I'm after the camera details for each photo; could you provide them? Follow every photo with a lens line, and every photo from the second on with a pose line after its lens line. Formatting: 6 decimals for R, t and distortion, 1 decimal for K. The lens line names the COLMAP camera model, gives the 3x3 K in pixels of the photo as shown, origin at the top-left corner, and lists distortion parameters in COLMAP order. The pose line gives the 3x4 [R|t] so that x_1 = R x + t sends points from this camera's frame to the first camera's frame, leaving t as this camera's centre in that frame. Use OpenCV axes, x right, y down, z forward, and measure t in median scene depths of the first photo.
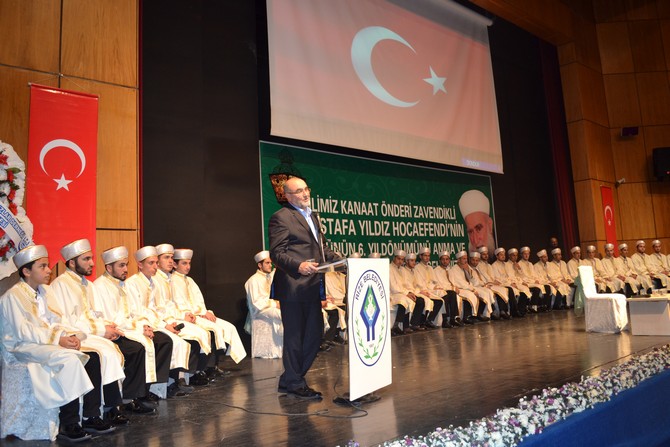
lens RADIAL K [[531.4, 0, 337.5], [0, 531.4, 225.5], [0, 0, 1]] dist [-0.085667, 0.011936]
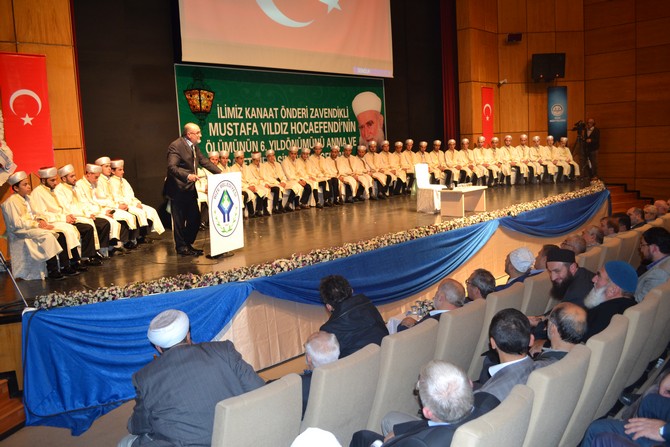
lens RADIAL K [[531.4, 0, 333.5], [0, 531.4, 226.2], [0, 0, 1]] dist [-0.085667, 0.011936]
pose [[0.997809, -0.005227, 0.065961, 0.125221], [-0.011196, 0.969163, 0.246165, -0.081215], [-0.065214, -0.246364, 0.966981, -0.282941]]
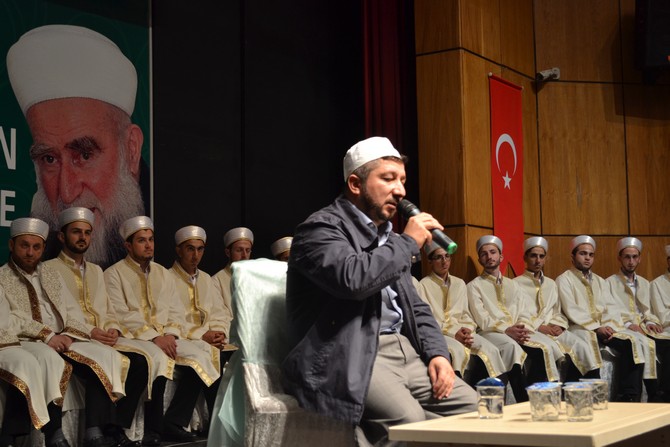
lens RADIAL K [[1075.3, 0, 331.0], [0, 1075.3, 220.7], [0, 0, 1]] dist [-0.057771, 0.000000]
pose [[0.963990, 0.067658, 0.257189, 0.303975], [-0.068264, 0.997646, -0.006583, 0.048652], [-0.257029, -0.011211, 0.966339, 0.440778]]
